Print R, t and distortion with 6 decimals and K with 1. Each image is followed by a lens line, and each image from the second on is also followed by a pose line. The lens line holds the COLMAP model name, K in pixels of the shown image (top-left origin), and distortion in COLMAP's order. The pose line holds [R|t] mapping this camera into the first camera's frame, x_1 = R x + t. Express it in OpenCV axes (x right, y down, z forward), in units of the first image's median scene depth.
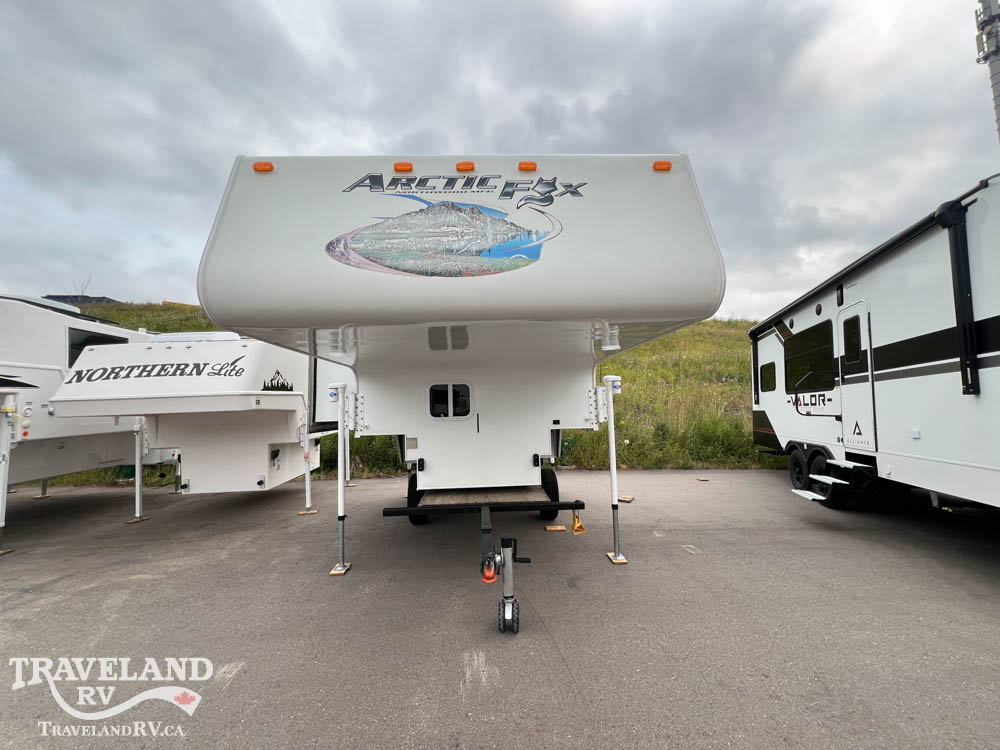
lens RADIAL K [[398.1, 0, 498.5], [0, 398.1, 376.0], [0, 0, 1]] dist [-0.001731, 0.000554]
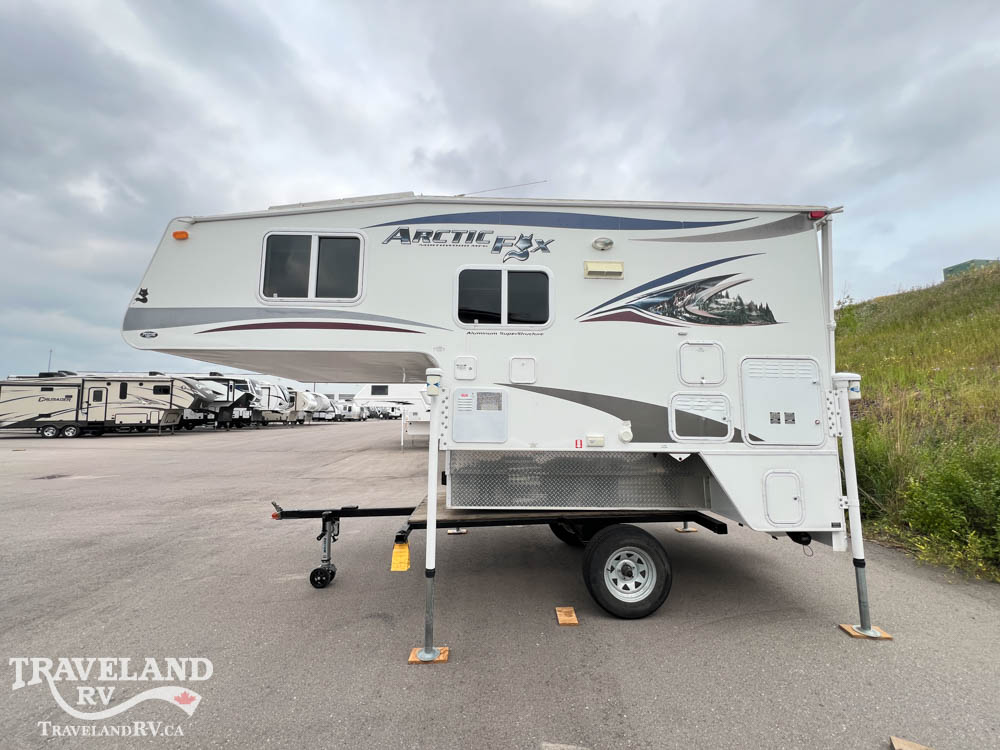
lens RADIAL K [[398.1, 0, 498.1], [0, 398.1, 374.4], [0, 0, 1]] dist [-0.001731, 0.000554]
pose [[-0.012044, -0.087501, -0.996092, 0.932848], [0.073616, 0.993383, -0.088153, 0.075447], [0.997214, -0.074390, -0.005523, 1.107185]]
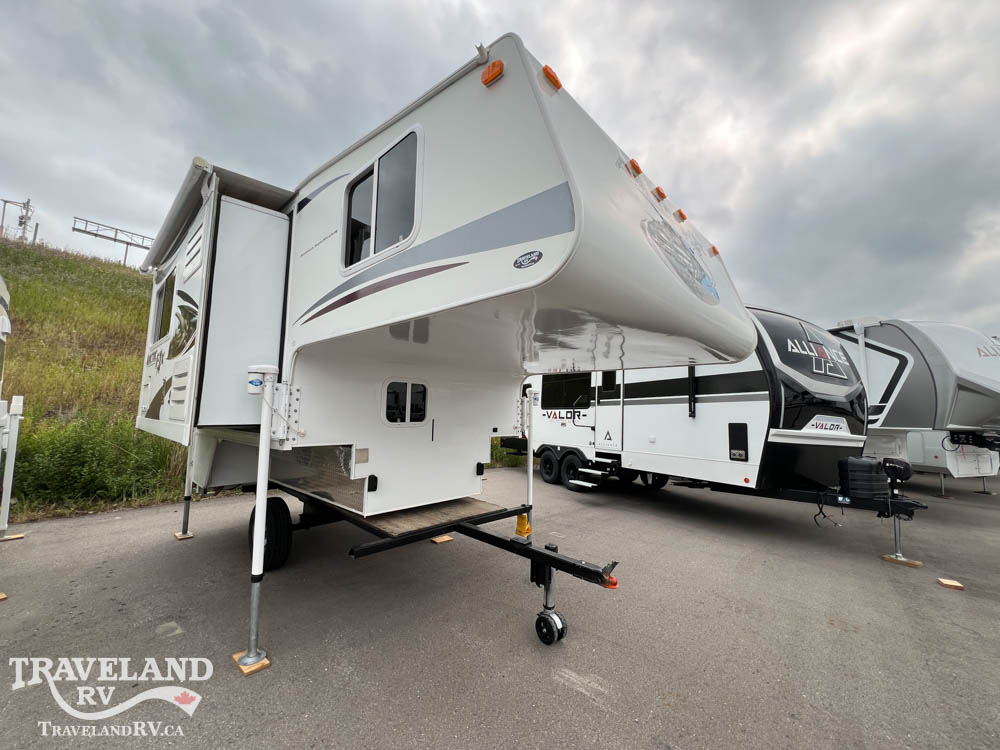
lens RADIAL K [[398.1, 0, 498.0], [0, 398.1, 375.6], [0, 0, 1]] dist [-0.001731, 0.000554]
pose [[0.713170, 0.104458, 0.693165, -0.560710], [-0.095157, 0.994108, -0.051905, 0.030267], [-0.694503, -0.028942, 0.718908, 0.269566]]
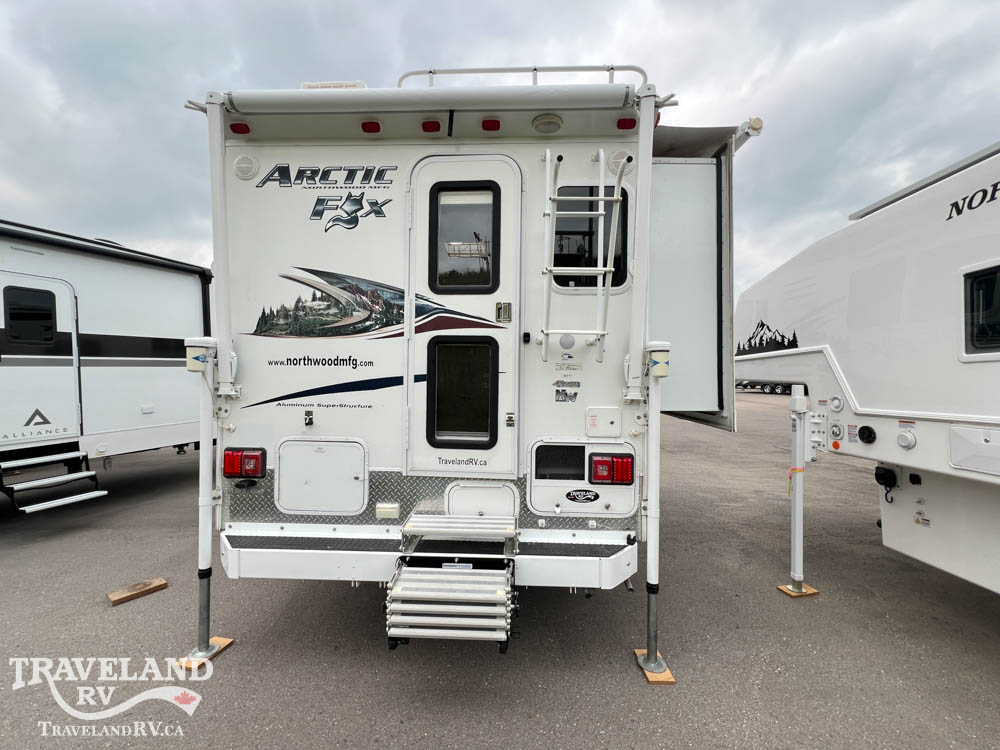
lens RADIAL K [[398.1, 0, 498.7], [0, 398.1, 373.7], [0, 0, 1]] dist [-0.001731, 0.000554]
pose [[-0.996795, 0.024997, 0.075987, -0.217722], [0.018520, 0.996227, -0.084782, 0.158963], [-0.077819, -0.083103, -0.993498, 2.218964]]
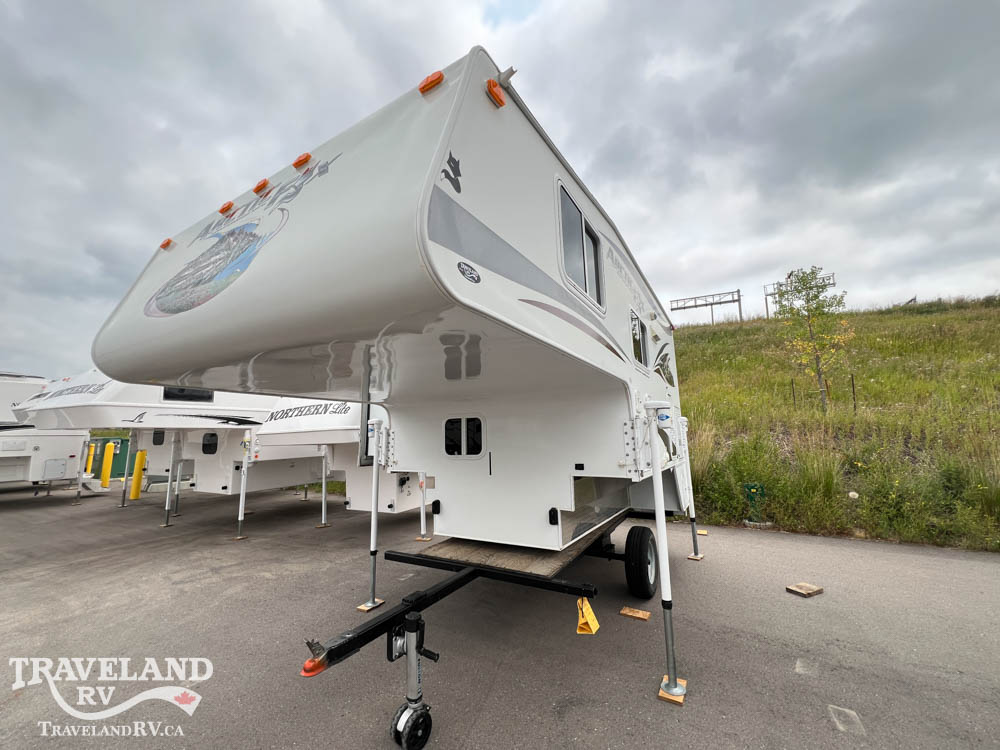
lens RADIAL K [[398.1, 0, 498.4], [0, 398.1, 374.7], [0, 0, 1]] dist [-0.001731, 0.000554]
pose [[0.837720, -0.077308, -0.540601, 0.429881], [0.039297, 0.995897, -0.081521, -0.000455], [0.544685, 0.047048, 0.837320, 0.285275]]
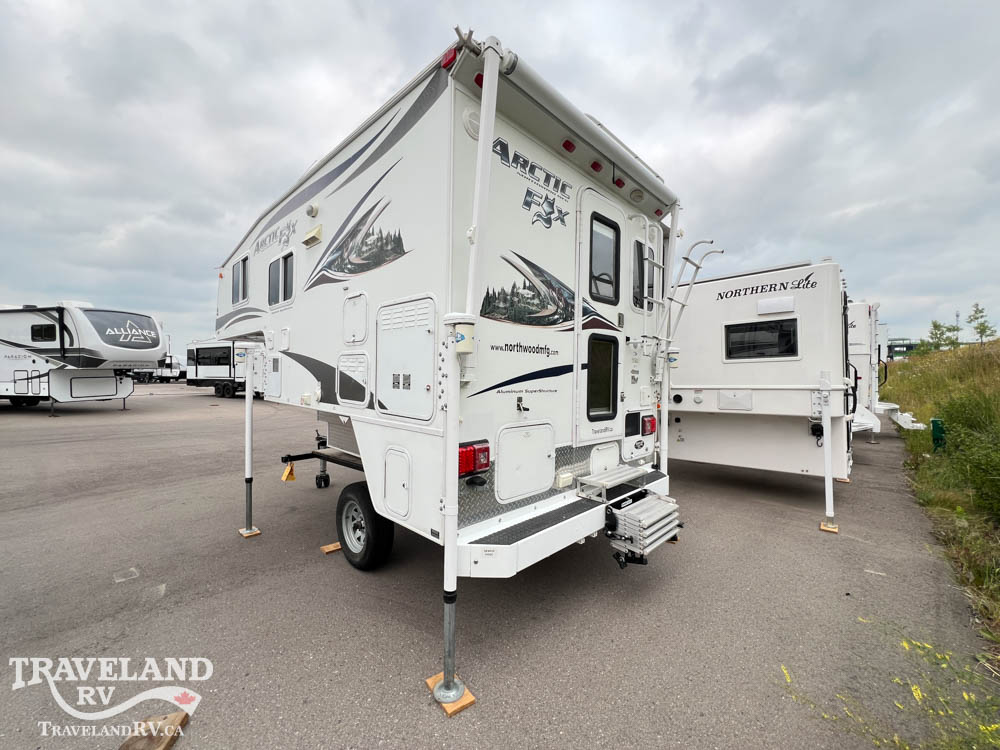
lens RADIAL K [[398.1, 0, 498.8], [0, 398.1, 373.6], [0, 0, 1]] dist [-0.001731, 0.000554]
pose [[-0.725716, 0.021271, -0.687666, 0.496194], [0.064797, 0.997192, -0.037536, 0.144696], [0.684936, -0.071799, -0.725057, 2.072192]]
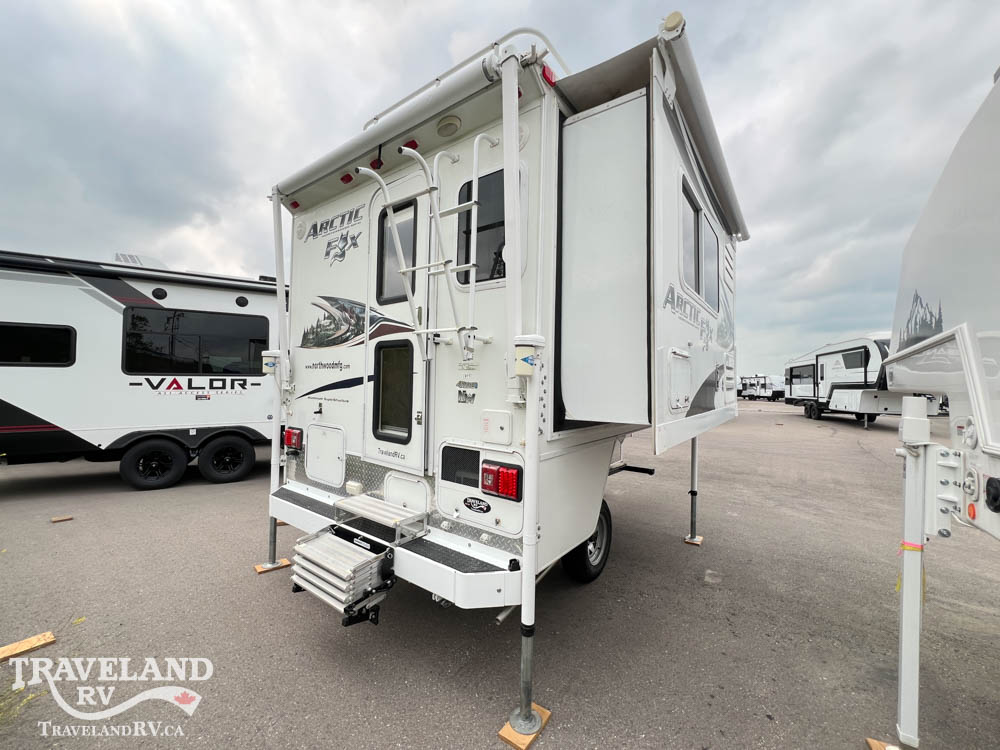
lens RADIAL K [[398.1, 0, 499.7], [0, 398.1, 374.0], [0, 0, 1]] dist [-0.001731, 0.000554]
pose [[-0.777279, 0.030704, 0.628406, -0.630624], [-0.045192, 0.993504, -0.104440, 0.167265], [-0.627531, -0.109578, -0.770842, 2.047928]]
